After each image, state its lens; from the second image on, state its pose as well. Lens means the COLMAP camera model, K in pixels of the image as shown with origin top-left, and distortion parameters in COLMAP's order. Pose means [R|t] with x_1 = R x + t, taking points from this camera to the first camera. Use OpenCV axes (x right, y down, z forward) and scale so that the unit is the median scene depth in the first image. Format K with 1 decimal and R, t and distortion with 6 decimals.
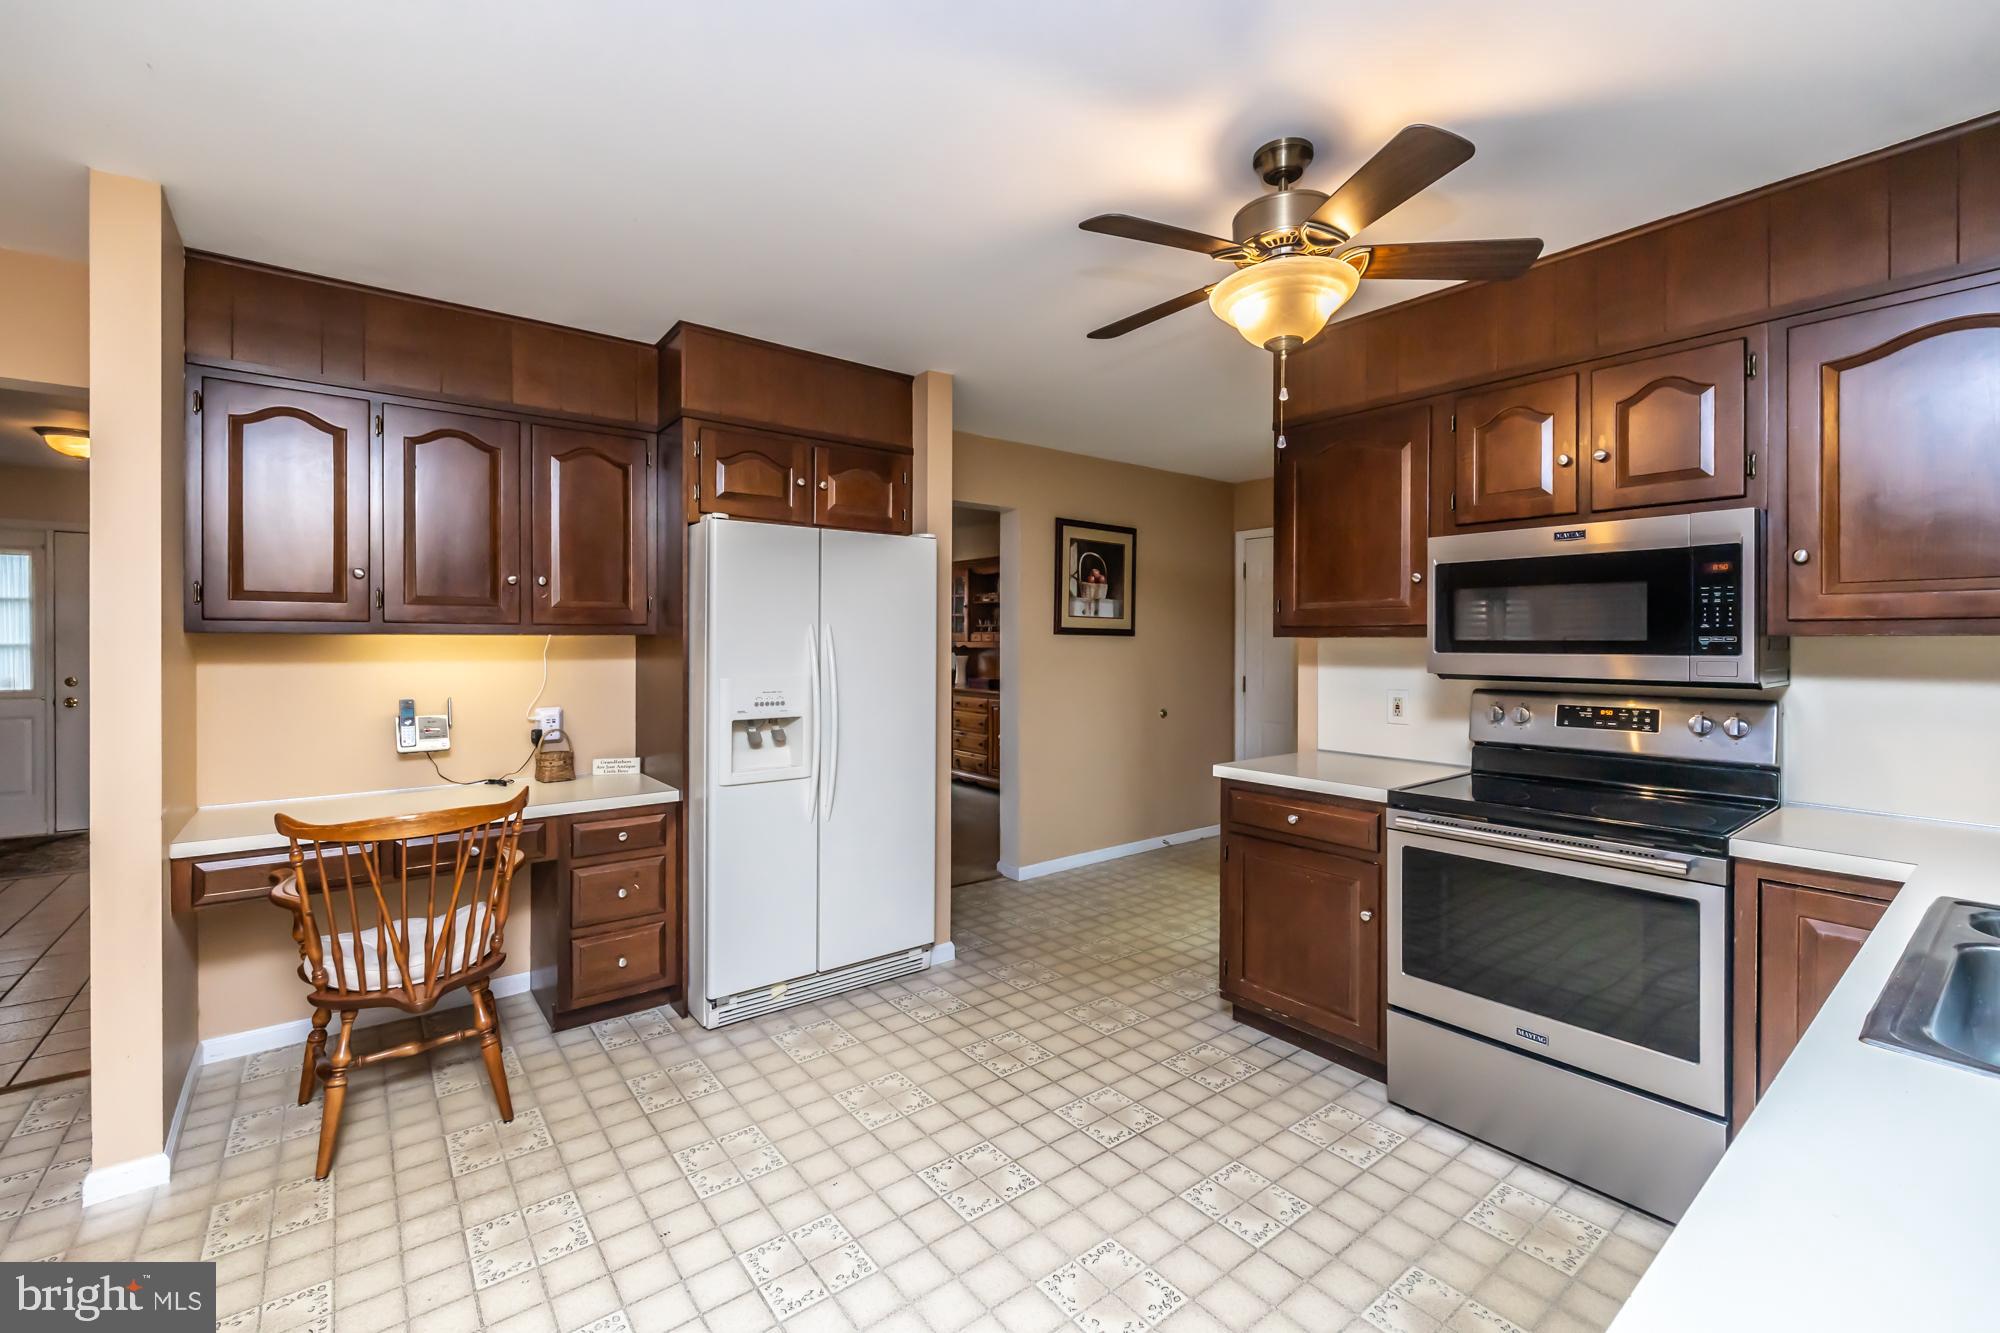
lens RADIAL K [[841.5, 0, 1002.7], [0, 841.5, 650.6], [0, 0, 1]] dist [0.001675, 0.000240]
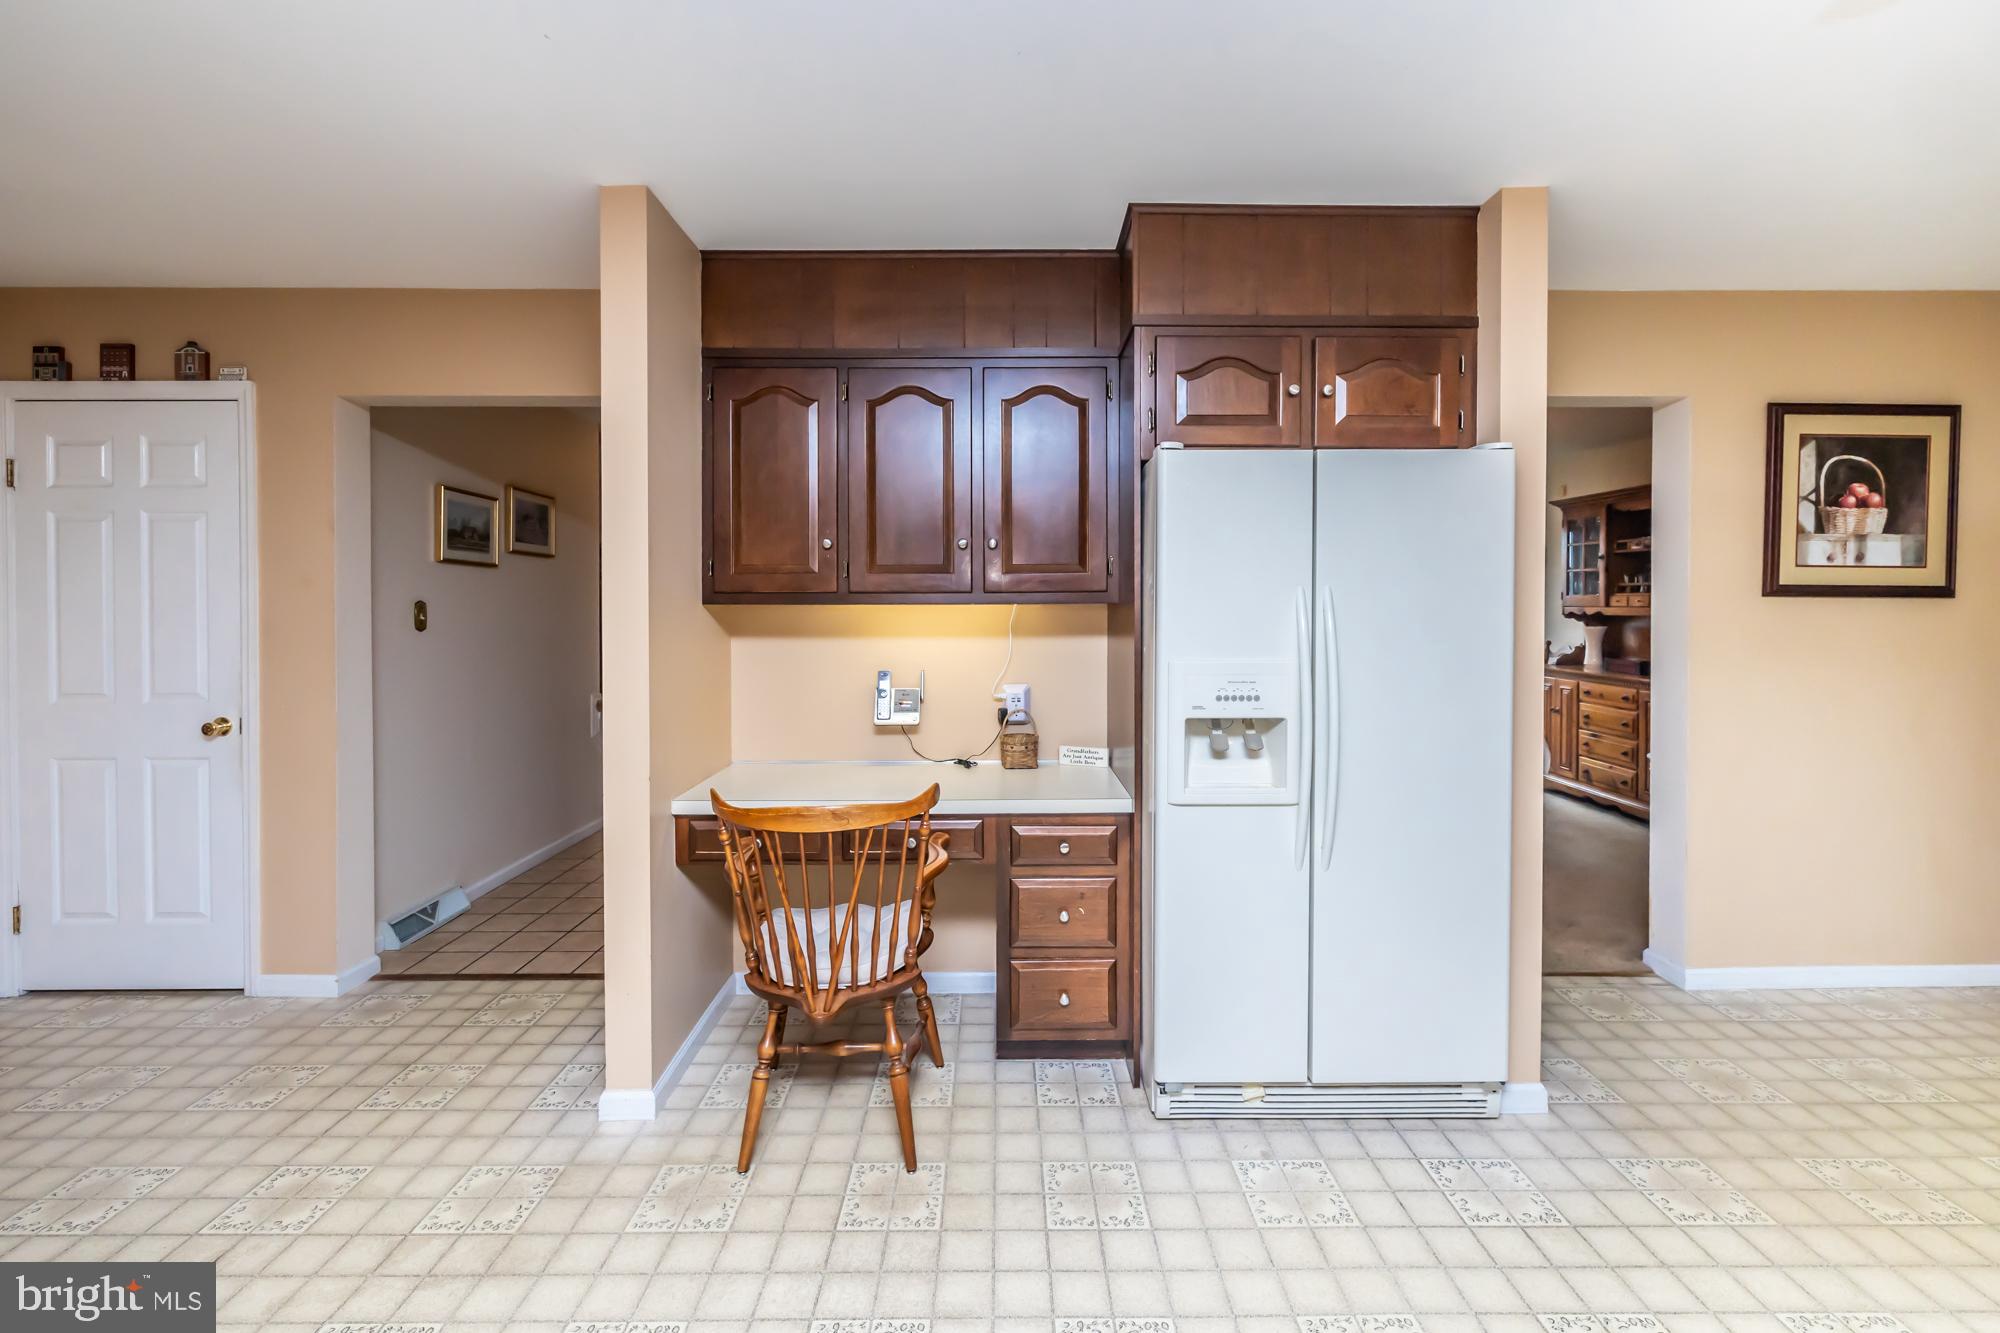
lens RADIAL K [[864.1, 0, 1001.3], [0, 864.1, 617.0], [0, 0, 1]] dist [-0.002691, -0.000105]
pose [[0.786445, 0.004501, -0.617644, 0.020040], [-0.002804, 0.999989, 0.003718, -0.008257], [0.617654, -0.001192, 0.786449, 0.261793]]
